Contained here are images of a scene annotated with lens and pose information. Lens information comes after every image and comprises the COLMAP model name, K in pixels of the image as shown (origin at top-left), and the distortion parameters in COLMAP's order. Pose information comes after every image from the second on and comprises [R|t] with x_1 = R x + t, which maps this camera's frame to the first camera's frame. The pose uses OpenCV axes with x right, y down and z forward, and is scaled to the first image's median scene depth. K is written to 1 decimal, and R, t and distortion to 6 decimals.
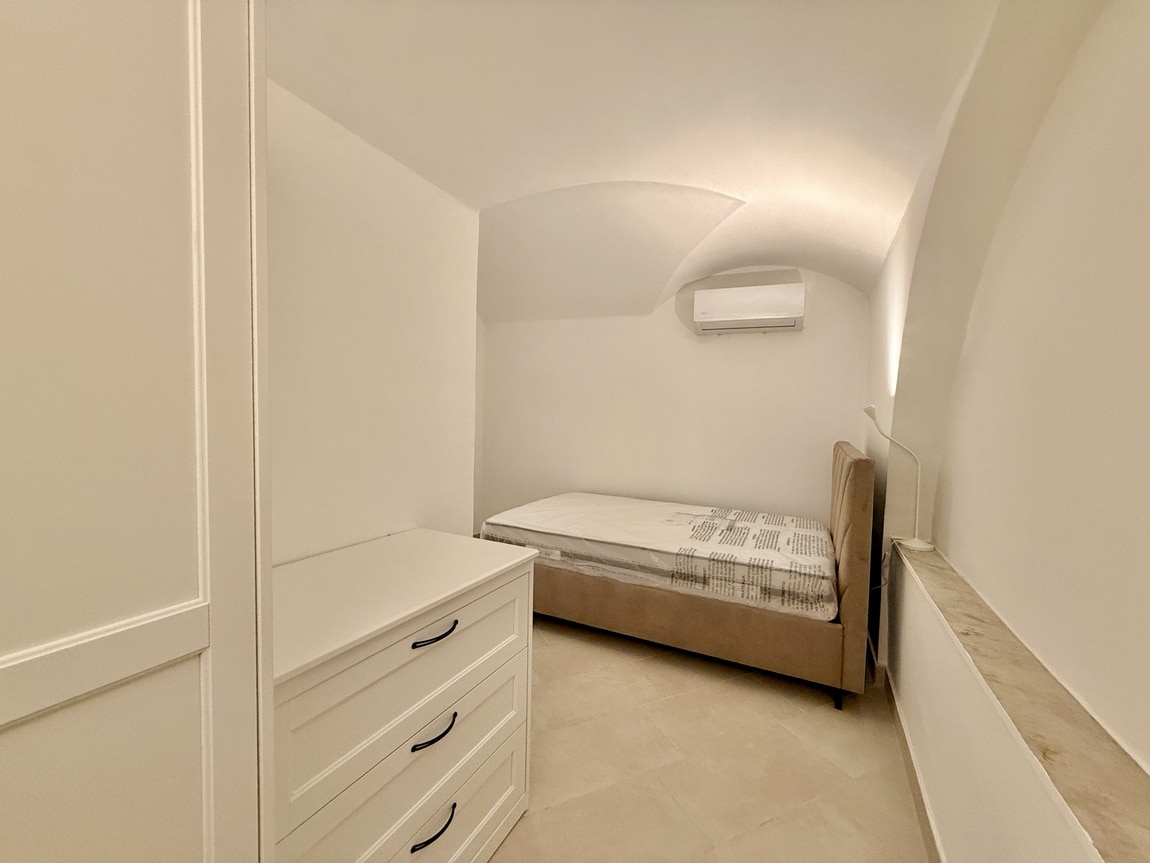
lens RADIAL K [[458.9, 0, 575.9], [0, 458.9, 430.4], [0, 0, 1]] dist [0.000367, -0.000557]
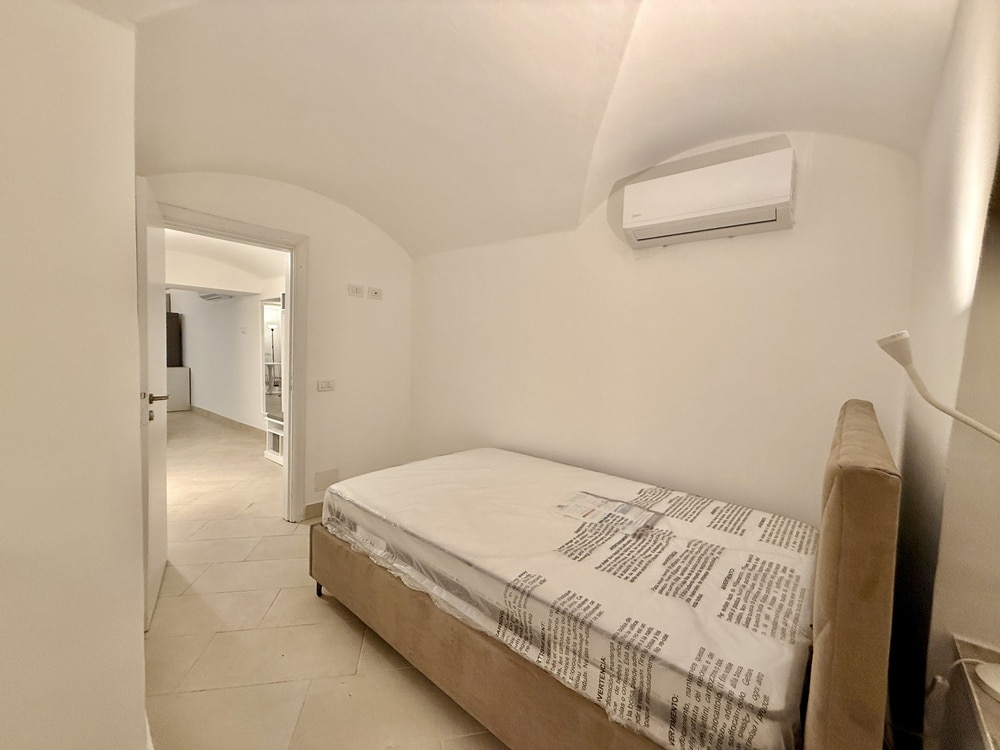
lens RADIAL K [[399.1, 0, 499.0], [0, 399.1, 375.1], [0, 0, 1]] dist [0.000367, -0.000557]
pose [[0.966864, 0.012872, -0.254966, 0.348321], [-0.010576, 0.999890, 0.010374, -0.014040], [0.255072, -0.007334, 0.966894, 0.503611]]
